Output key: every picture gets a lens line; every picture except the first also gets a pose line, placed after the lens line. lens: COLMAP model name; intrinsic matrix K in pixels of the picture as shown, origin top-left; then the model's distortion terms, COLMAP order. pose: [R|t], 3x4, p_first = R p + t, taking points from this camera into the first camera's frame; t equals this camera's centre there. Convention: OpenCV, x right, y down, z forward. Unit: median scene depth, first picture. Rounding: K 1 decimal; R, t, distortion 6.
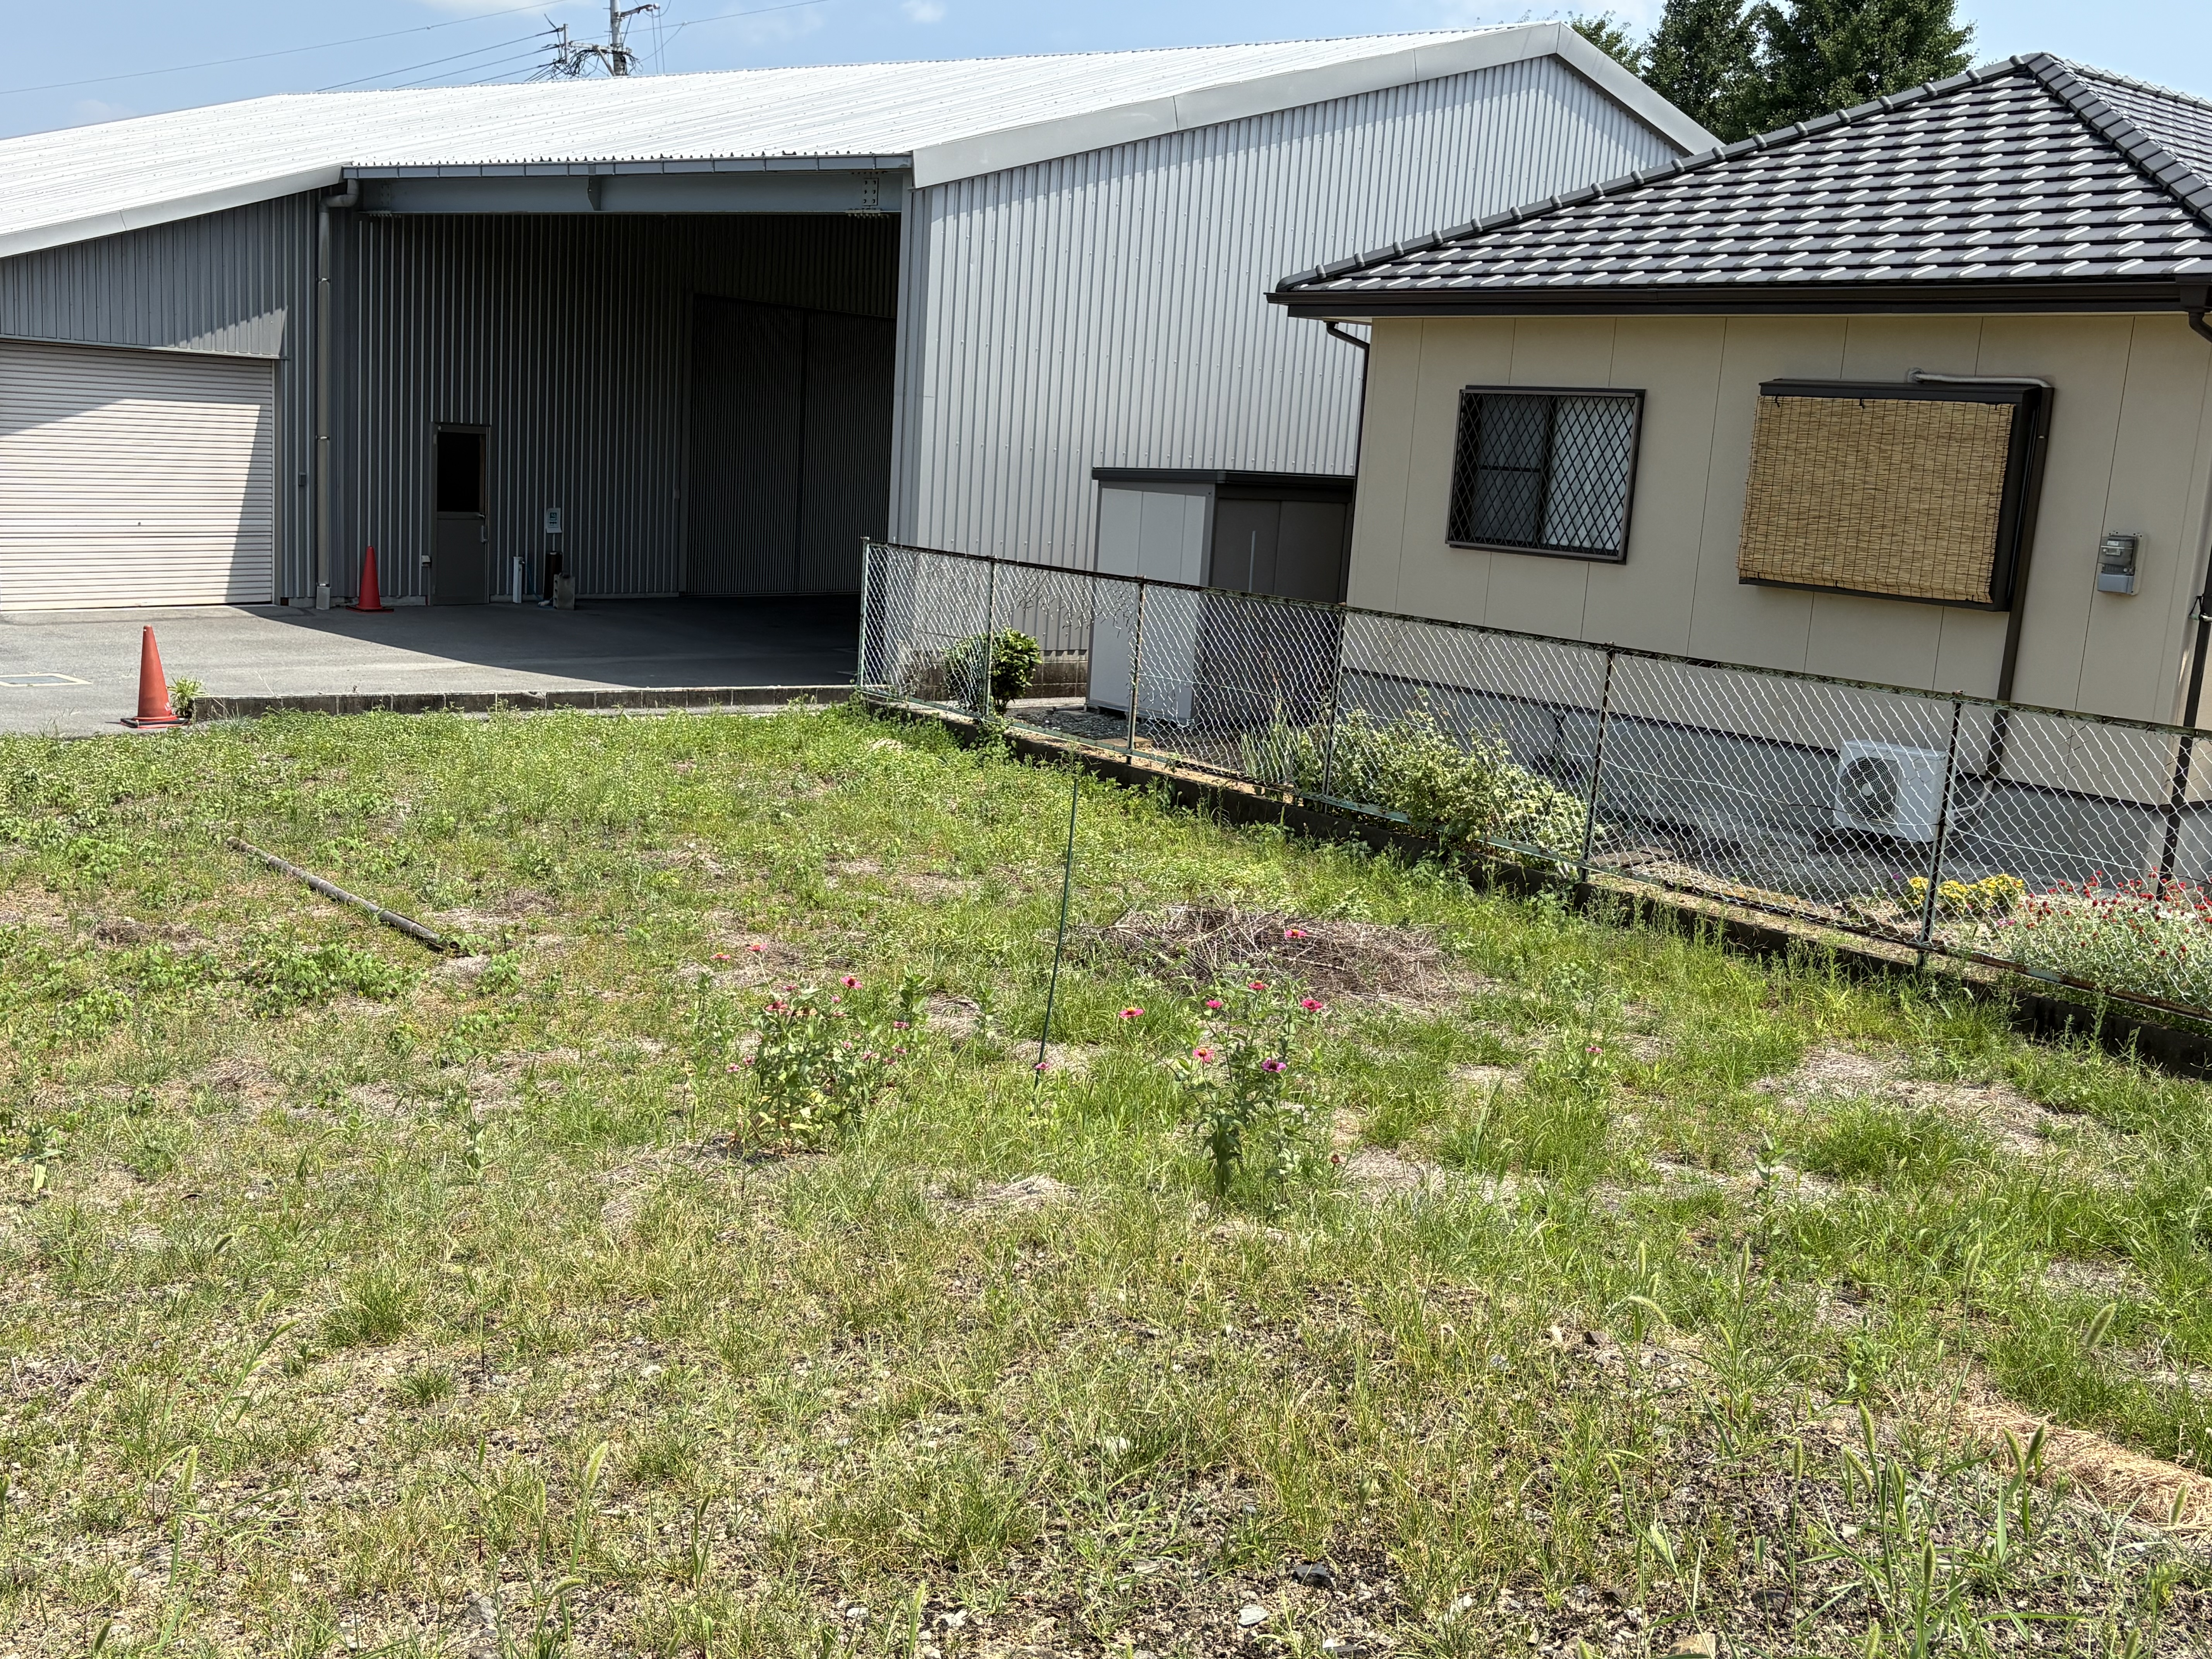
lens RADIAL K [[2196.5, 0, 1106.0], [0, 2196.5, 829.5], [0, 0, 1]] dist [0.196168, -0.693728]
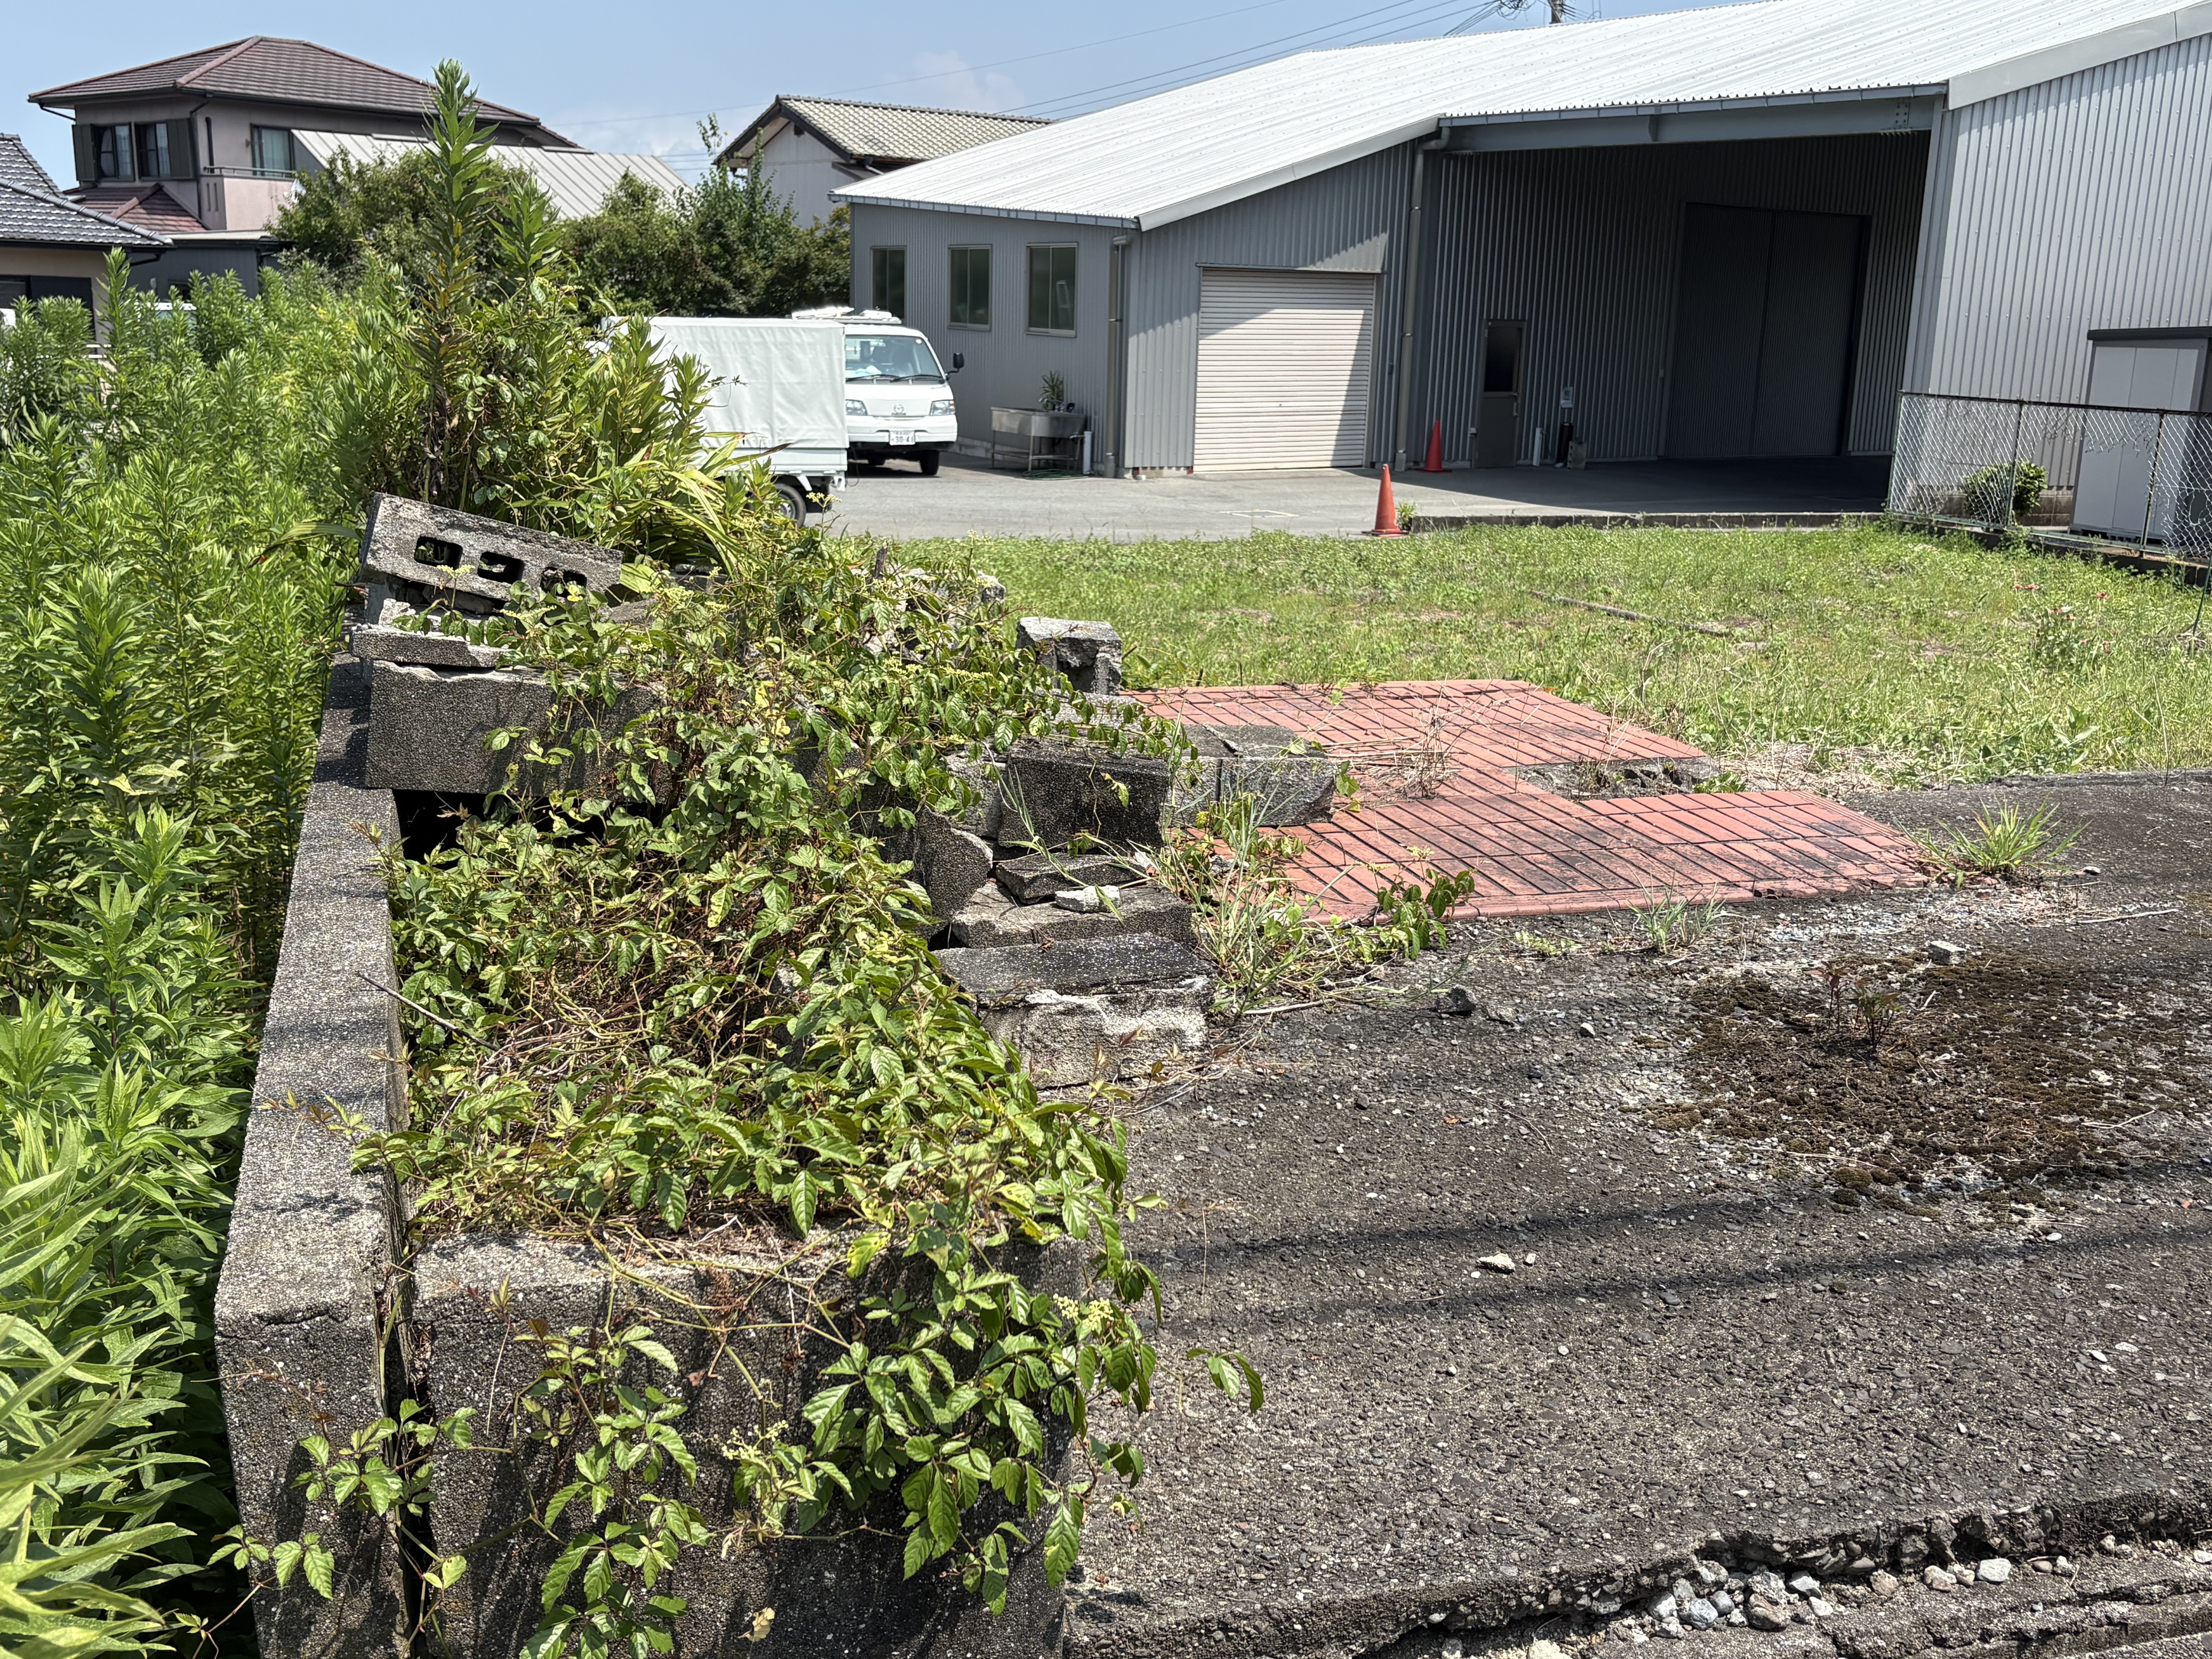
lens RADIAL K [[2232.4, 0, 1106.0], [0, 2232.4, 829.5], [0, 0, 1]] dist [0.004569, -0.008741]
pose [[0.937048, 0.040803, -0.346807, -0.071686], [-0.026028, 0.998548, 0.047154, 0.061486], [0.348228, -0.035159, 0.936750, -0.321021]]
